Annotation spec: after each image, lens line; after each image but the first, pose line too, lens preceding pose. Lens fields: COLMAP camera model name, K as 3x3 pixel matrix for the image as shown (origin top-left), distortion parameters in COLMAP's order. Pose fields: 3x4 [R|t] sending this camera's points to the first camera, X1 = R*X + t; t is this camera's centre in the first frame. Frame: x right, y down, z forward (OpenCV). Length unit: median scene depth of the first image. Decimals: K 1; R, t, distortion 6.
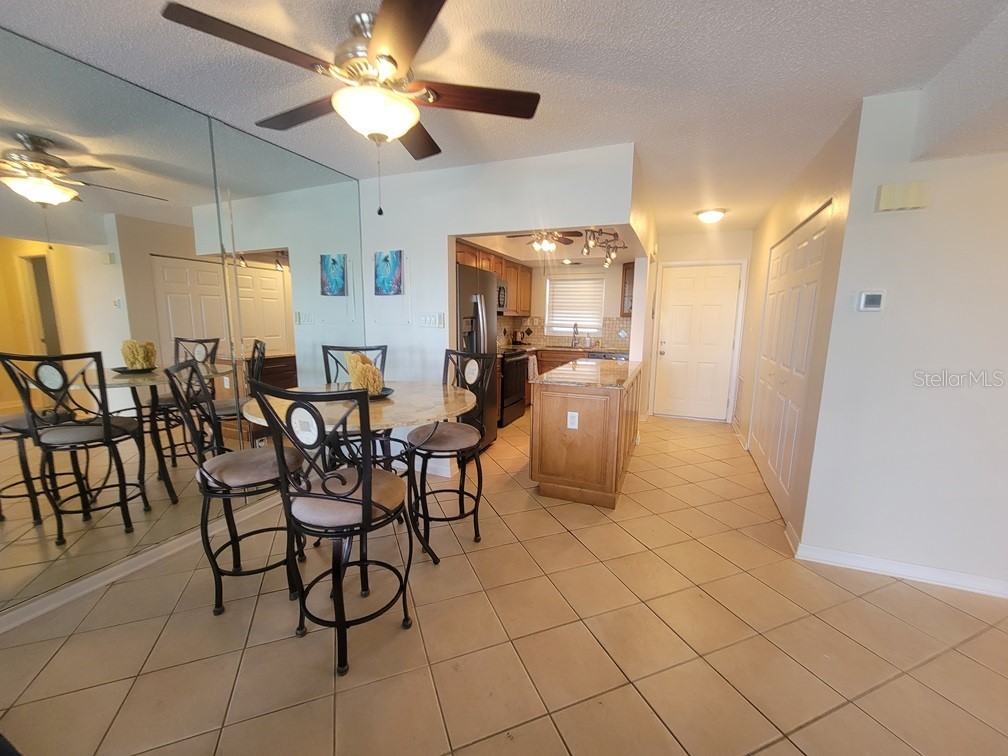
lens RADIAL K [[413.1, 0, 499.2], [0, 413.1, 386.9], [0, 0, 1]] dist [-0.001855, -0.000604]
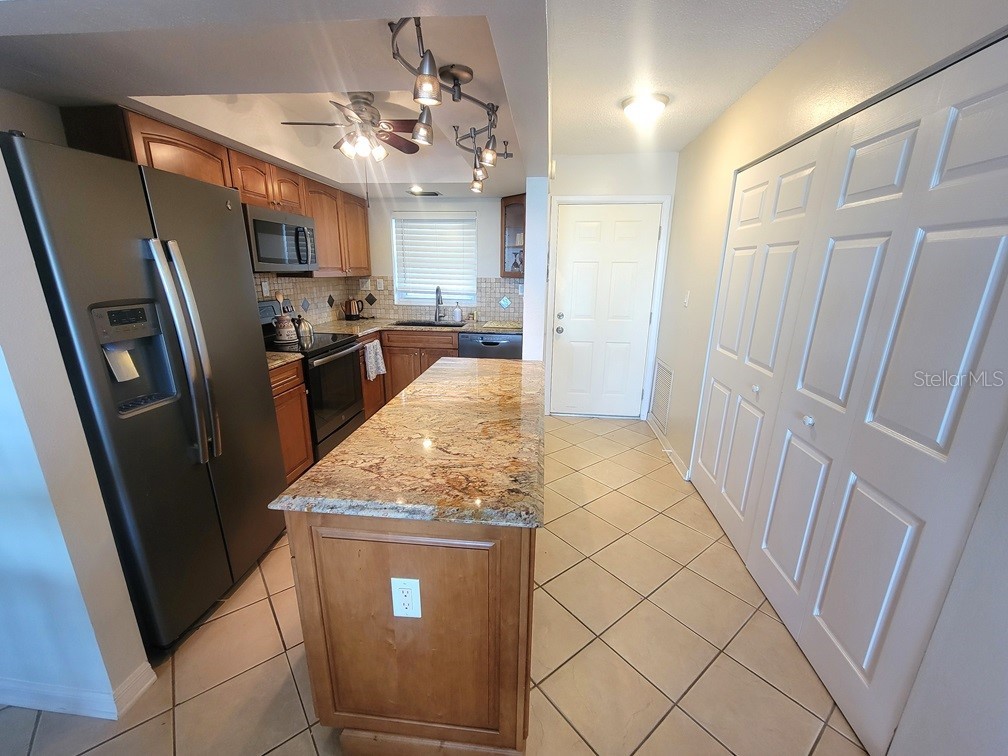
lens RADIAL K [[413.1, 0, 499.2], [0, 413.1, 386.9], [0, 0, 1]] dist [-0.001855, -0.000604]
pose [[0.958076, -0.078717, 0.275490, 0.092079], [0.046352, 0.991436, 0.122089, -0.078869], [-0.282741, -0.104201, 0.953520, 0.347756]]
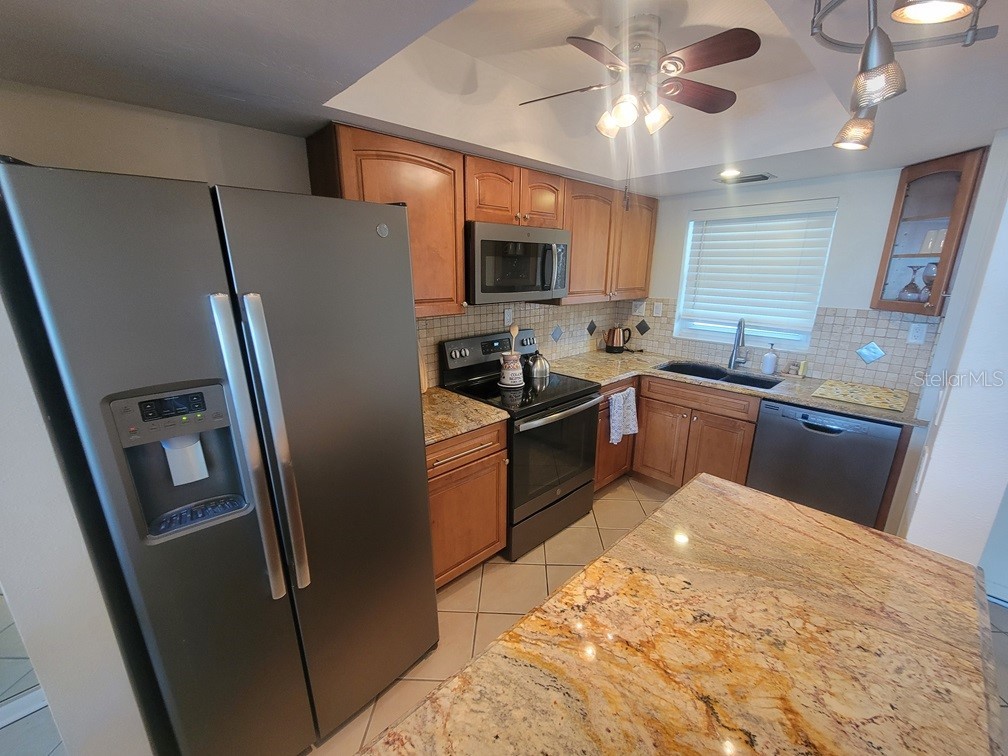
lens RADIAL K [[413.1, 0, 499.2], [0, 413.1, 386.9], [0, 0, 1]] dist [-0.001855, -0.000604]
pose [[0.916554, 0.098032, -0.387709, 0.140638], [-0.055762, 0.991347, 0.118837, -0.135571], [0.396004, -0.087301, 0.914089, 0.542000]]
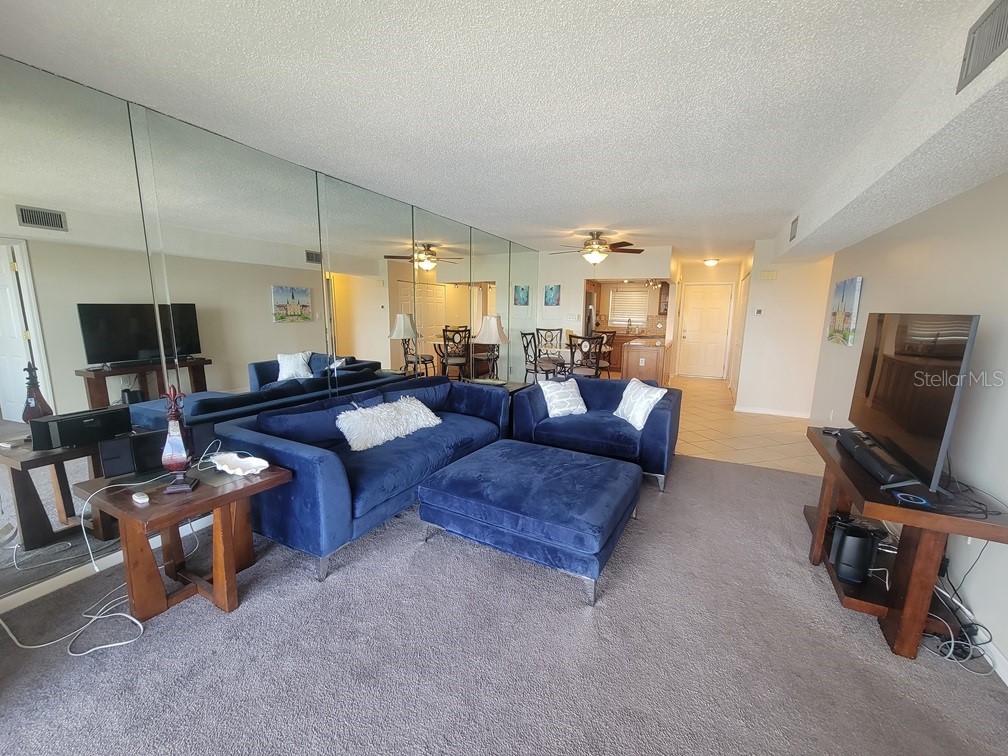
lens RADIAL K [[413.1, 0, 499.2], [0, 413.1, 386.9], [0, 0, 1]] dist [-0.001855, -0.000604]
pose [[0.998550, 0.012074, -0.052456, -0.262338], [-0.011403, 0.999850, 0.013062, 0.106221], [0.052605, -0.012445, 0.998538, -0.709862]]
